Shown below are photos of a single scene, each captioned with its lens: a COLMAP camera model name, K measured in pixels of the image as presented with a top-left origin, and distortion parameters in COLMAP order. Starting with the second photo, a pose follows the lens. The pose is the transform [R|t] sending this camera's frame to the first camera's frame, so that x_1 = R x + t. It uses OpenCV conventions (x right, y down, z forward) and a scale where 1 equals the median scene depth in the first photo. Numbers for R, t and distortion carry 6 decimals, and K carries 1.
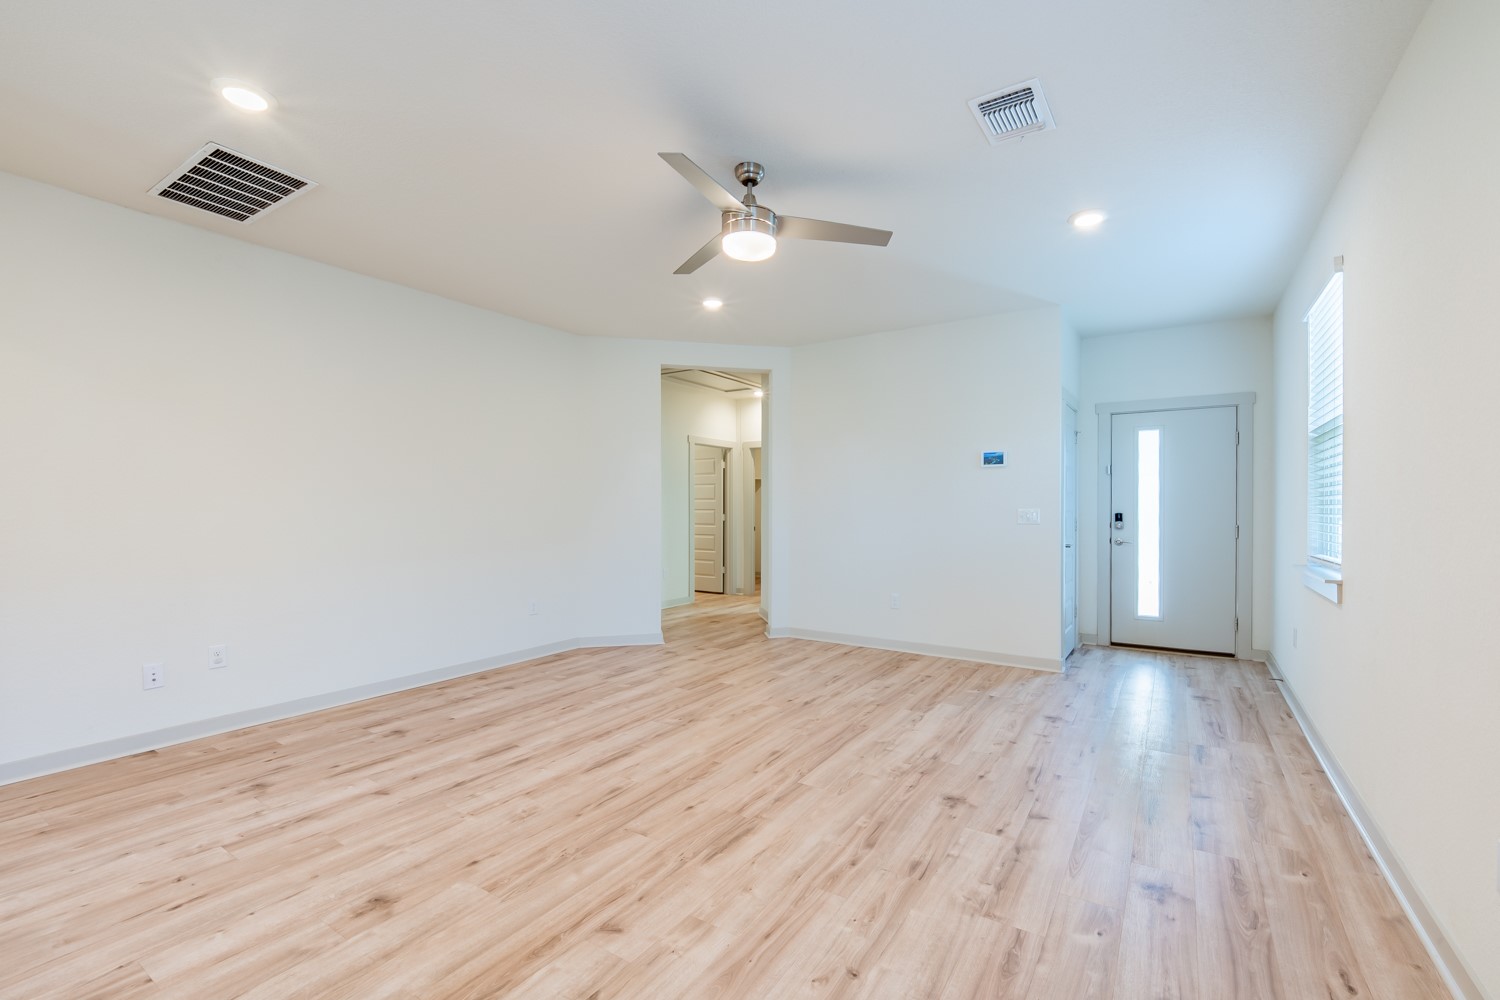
lens RADIAL K [[626.8, 0, 753.4], [0, 626.8, 506.3], [0, 0, 1]] dist [-0.072998, -0.000231]
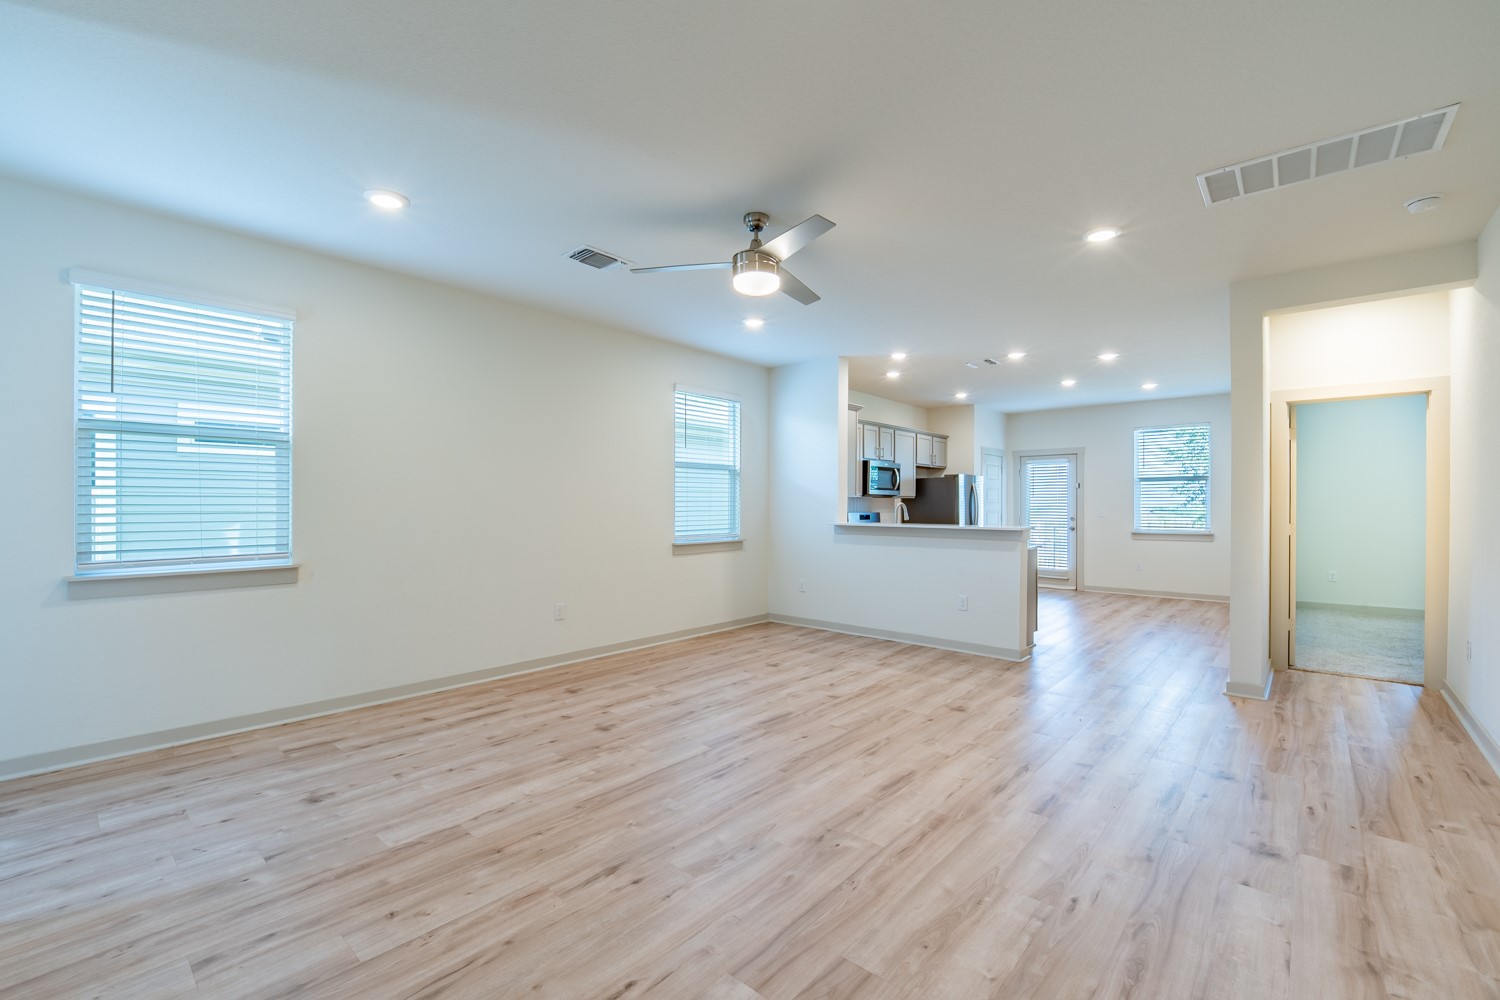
lens RADIAL K [[626.8, 0, 753.4], [0, 626.8, 506.3], [0, 0, 1]] dist [-0.072998, -0.000231]
pose [[-0.992813, -0.001826, 0.119661, -0.132395], [-0.001528, 0.999995, 0.002581, -0.002662], [-0.119665, 0.002380, -0.992811, 2.013287]]
